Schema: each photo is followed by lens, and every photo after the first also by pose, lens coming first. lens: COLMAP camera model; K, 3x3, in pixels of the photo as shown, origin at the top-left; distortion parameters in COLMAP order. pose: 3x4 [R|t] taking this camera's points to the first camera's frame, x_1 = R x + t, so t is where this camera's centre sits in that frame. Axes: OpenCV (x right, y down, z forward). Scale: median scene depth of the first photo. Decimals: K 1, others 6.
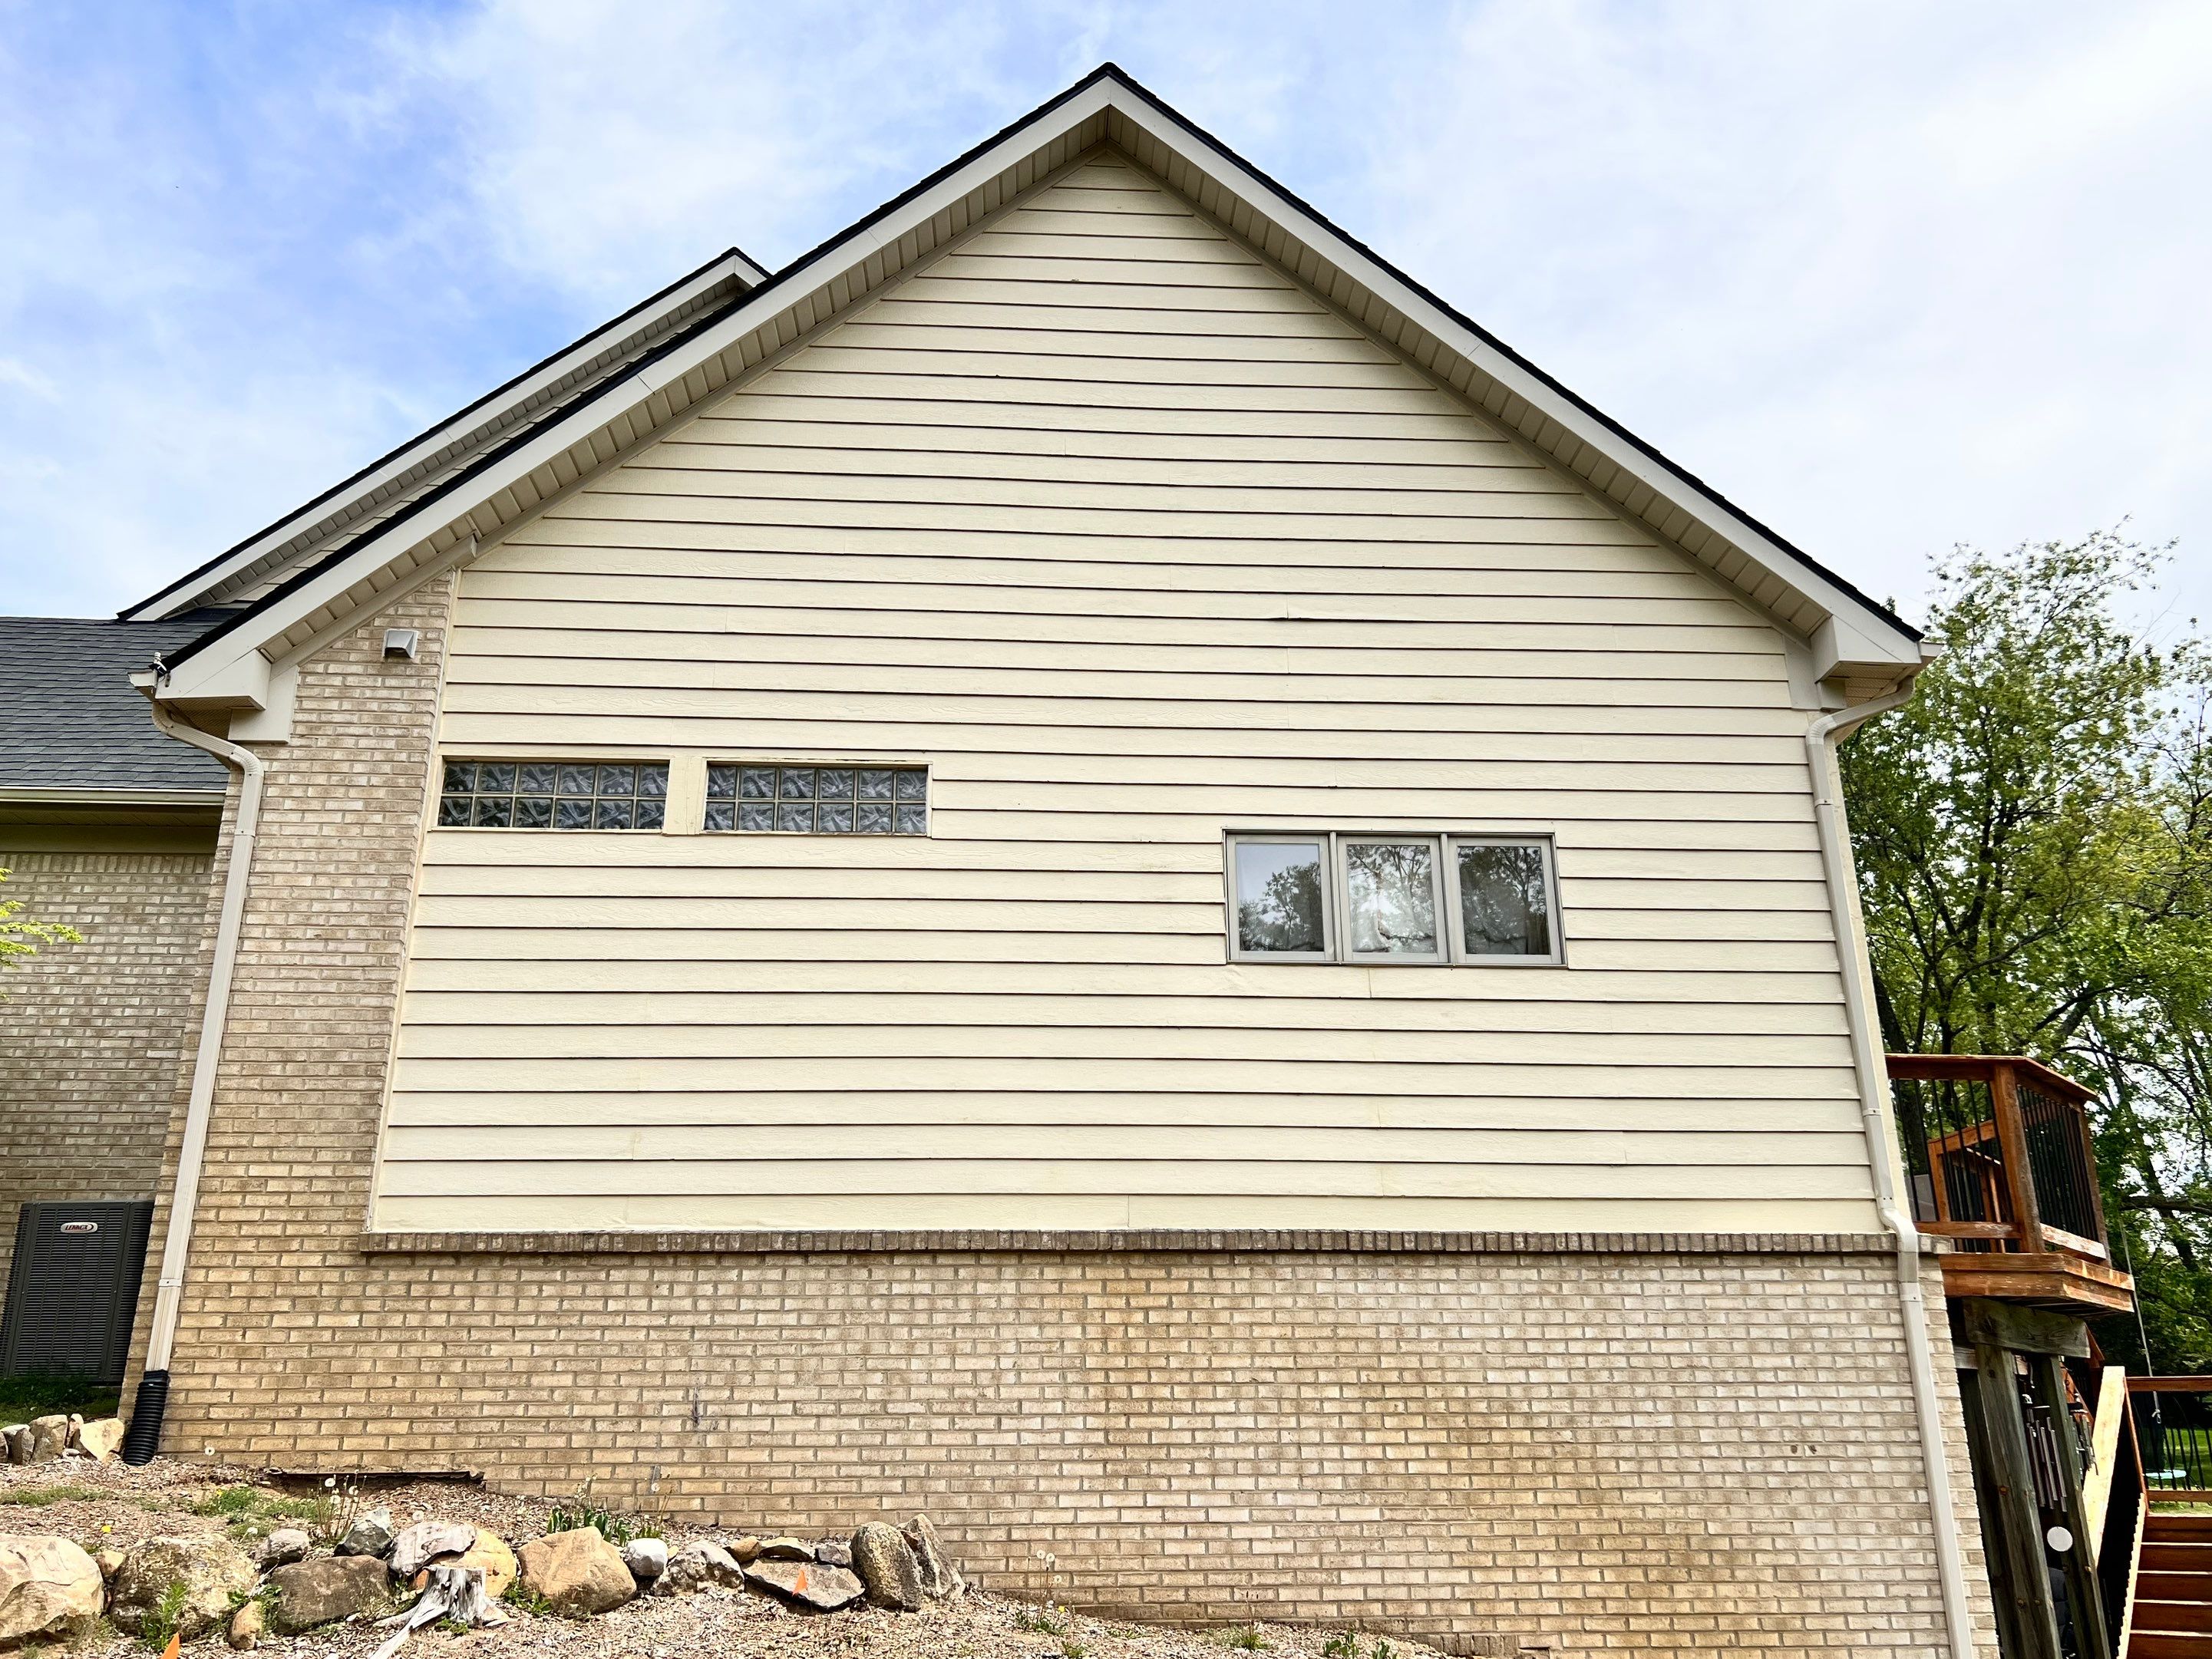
lens RADIAL K [[1756.0, 0, 1106.0], [0, 1756.0, 829.5], [0, 0, 1]] dist [0.028839, -0.020861]
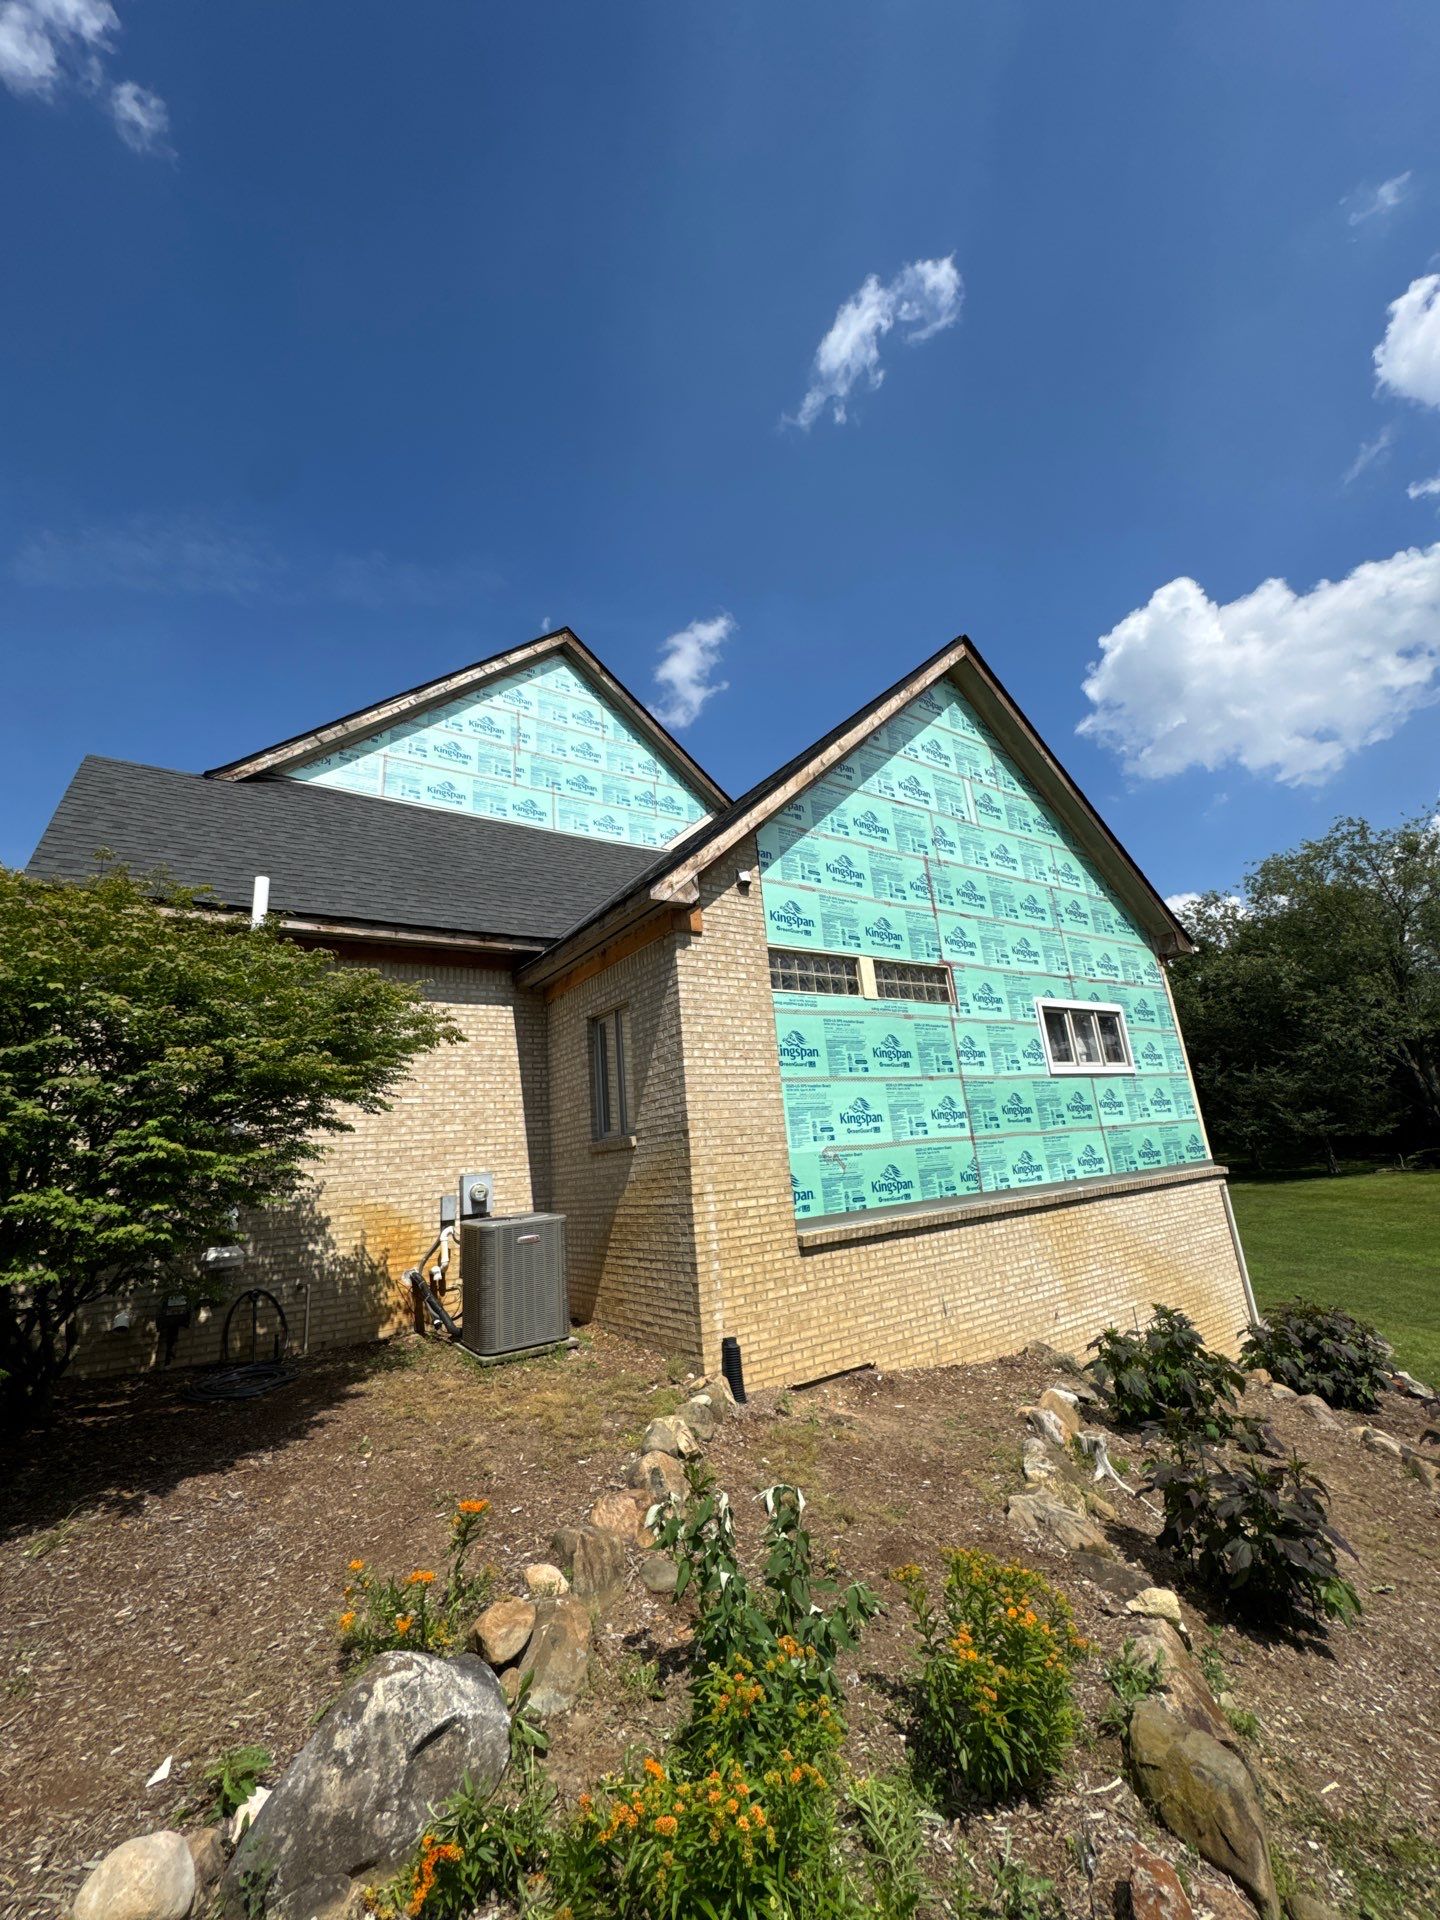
lens RADIAL K [[760.4, 0, 721.6], [0, 760.4, 962.0], [0, 0, 1]] dist [-0.002049, -0.000328]
pose [[0.850492, 0.070357, 0.521261, -0.891299], [-0.100147, 0.994545, 0.029163, -0.049536], [-0.516366, -0.077006, 0.852899, 0.431473]]
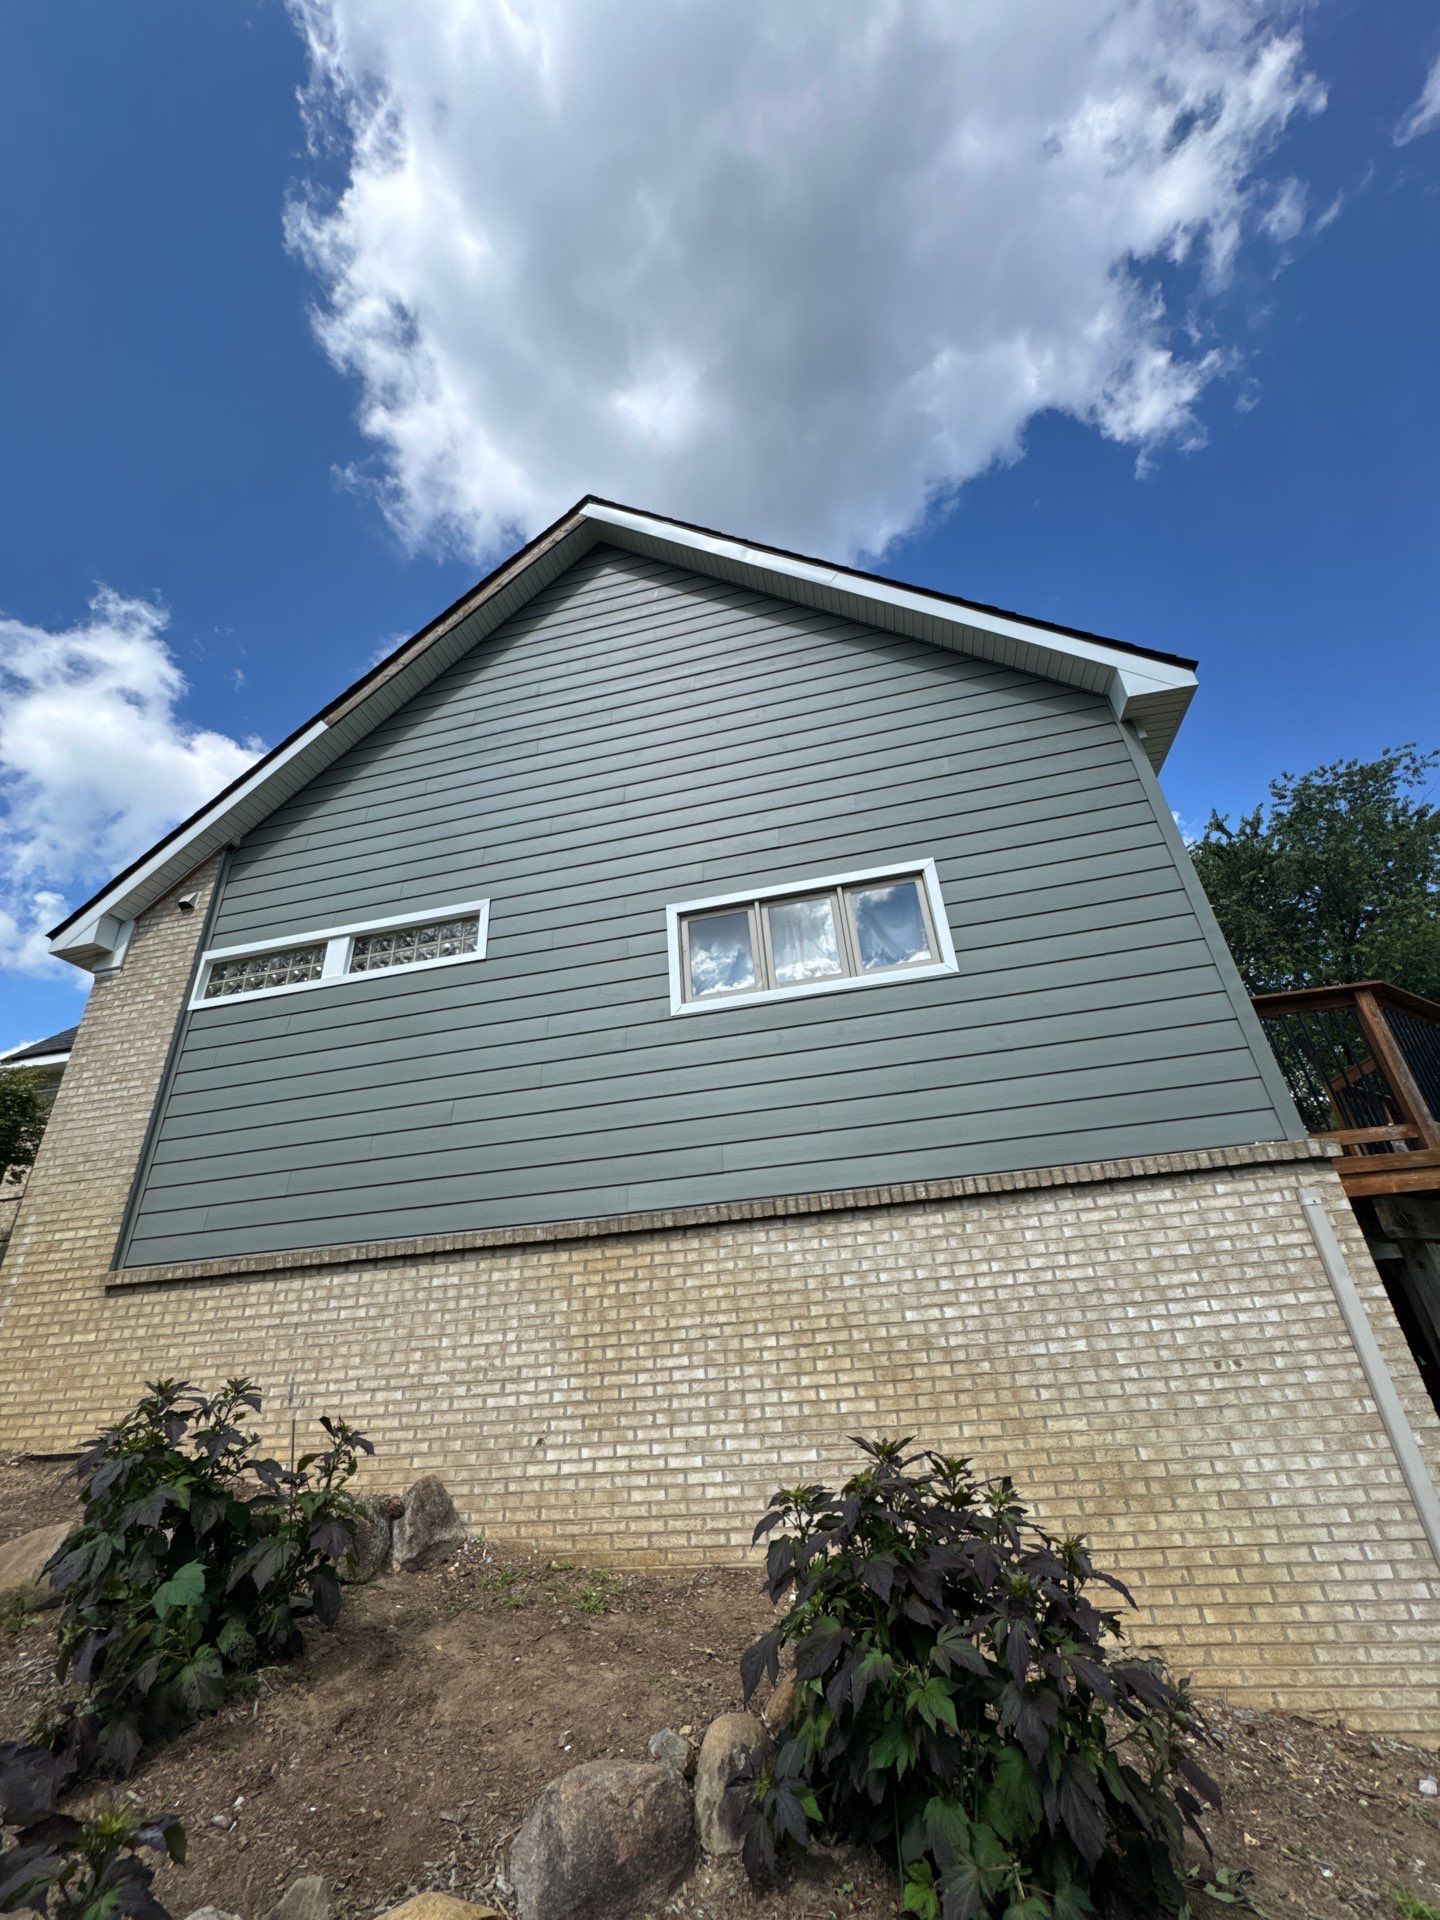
lens RADIAL K [[766.3, 0, 720.0], [0, 766.3, 960.0], [0, 0, 1]] dist [-0.002841, -0.000130]
pose [[0.960452, -0.178025, -0.214101, 0.250030], [0.150880, 0.978987, -0.137183, 0.138514], [0.234024, 0.099455, 0.967131, 0.481686]]
